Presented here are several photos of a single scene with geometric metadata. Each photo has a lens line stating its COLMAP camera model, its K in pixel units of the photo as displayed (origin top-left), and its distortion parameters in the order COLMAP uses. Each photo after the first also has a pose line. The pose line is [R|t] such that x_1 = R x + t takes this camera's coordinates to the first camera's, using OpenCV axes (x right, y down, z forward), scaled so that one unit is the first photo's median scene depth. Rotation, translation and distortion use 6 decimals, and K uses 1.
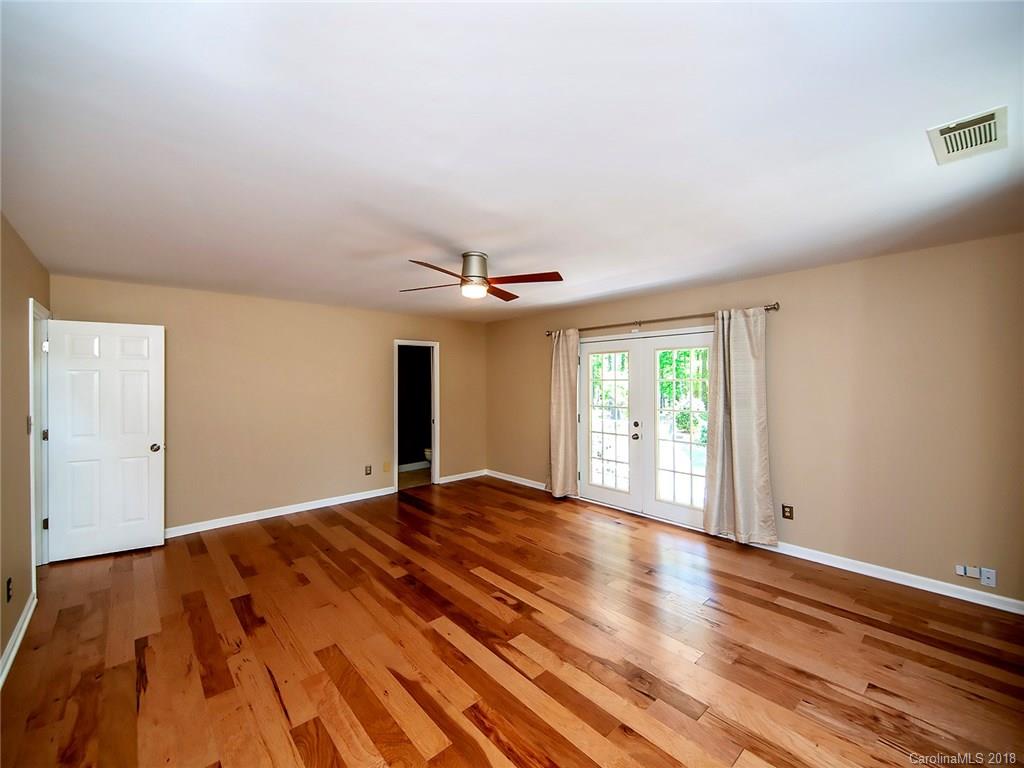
lens RADIAL K [[424.2, 0, 510.5], [0, 424.2, 383.3], [0, 0, 1]] dist [0.023565, -0.002240]
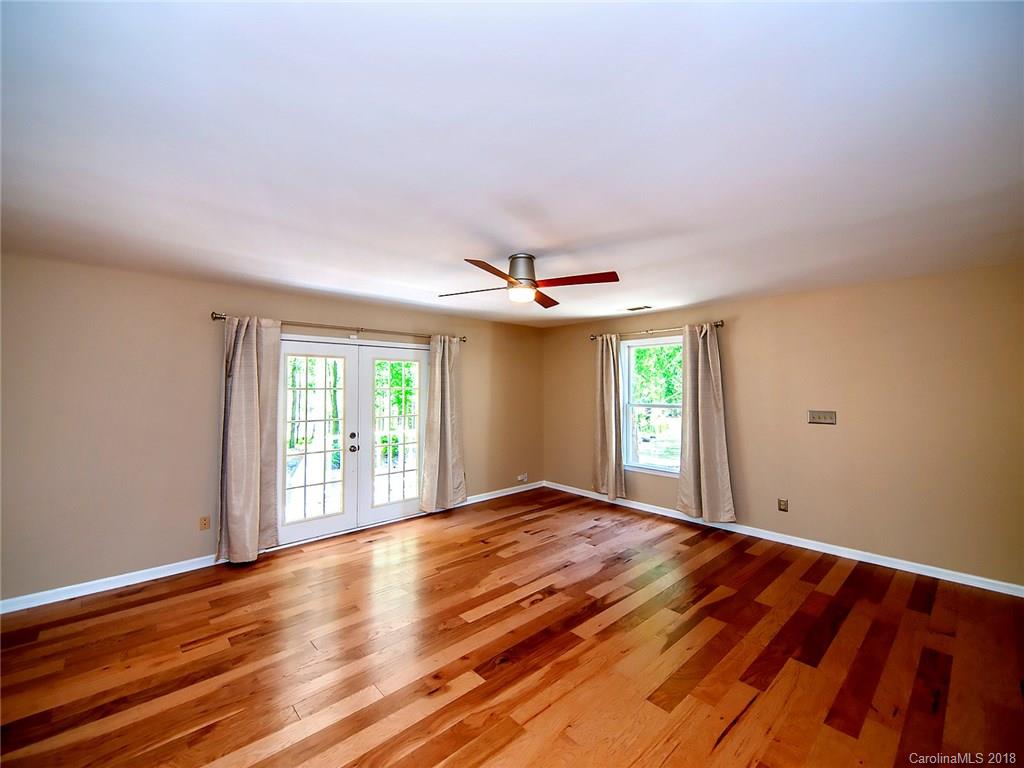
lens RADIAL K [[424.2, 0, 510.8], [0, 424.2, 378.3], [0, 0, 1]] dist [0.023565, -0.002240]
pose [[-0.008836, 0.026424, 0.999612, -0.932324], [0.010120, 0.999602, -0.026334, -0.003264], [-0.999910, 0.009883, -0.009100, 0.932310]]
